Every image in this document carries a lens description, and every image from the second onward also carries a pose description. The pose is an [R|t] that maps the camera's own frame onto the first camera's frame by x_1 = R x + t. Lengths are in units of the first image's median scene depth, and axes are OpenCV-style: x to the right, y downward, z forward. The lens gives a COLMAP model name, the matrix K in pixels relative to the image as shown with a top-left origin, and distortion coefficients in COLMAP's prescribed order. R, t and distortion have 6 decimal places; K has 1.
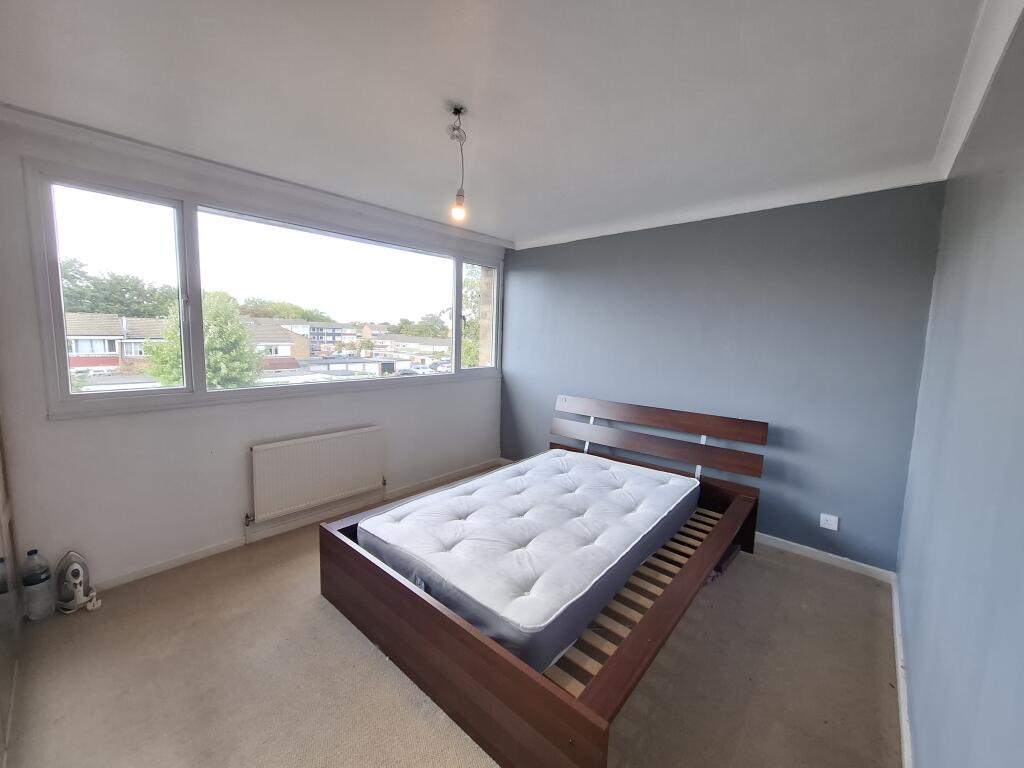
lens RADIAL K [[401.7, 0, 513.8], [0, 401.7, 379.8], [0, 0, 1]] dist [0.001652, 0.000110]
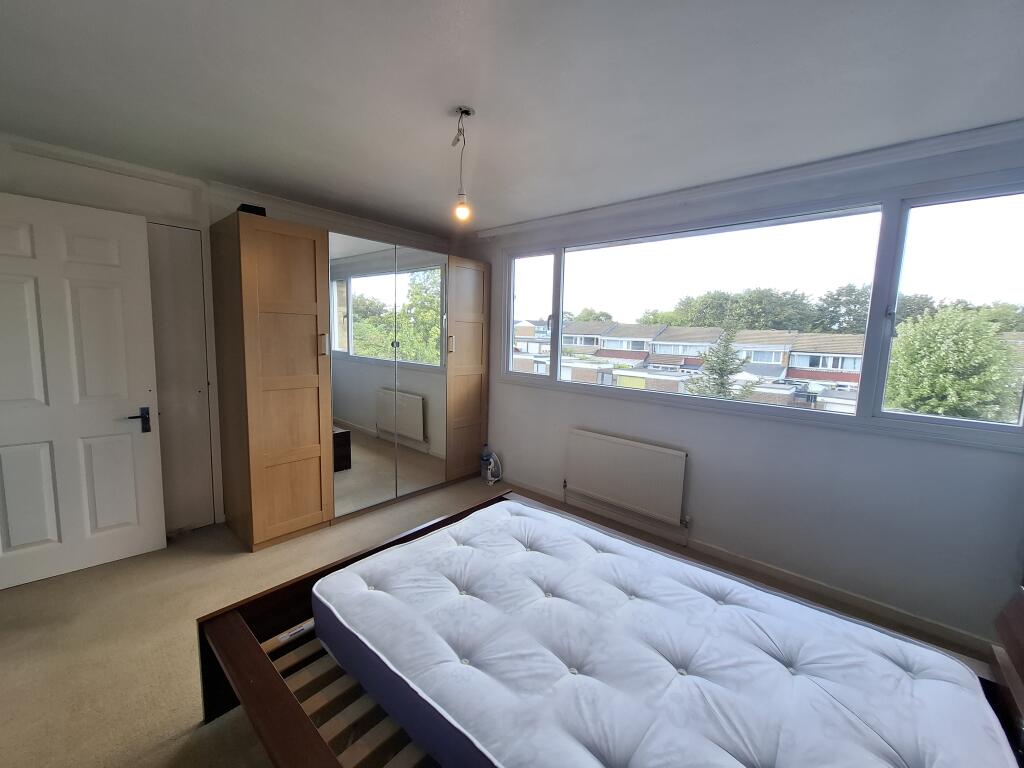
lens RADIAL K [[401.7, 0, 513.8], [0, 401.7, 379.8], [0, 0, 1]] dist [0.001652, 0.000110]
pose [[0.004739, 0.086999, -0.996197, 0.592834], [-0.137687, 0.986777, 0.085521, -0.069365], [0.990464, 0.136758, 0.016655, 0.759779]]
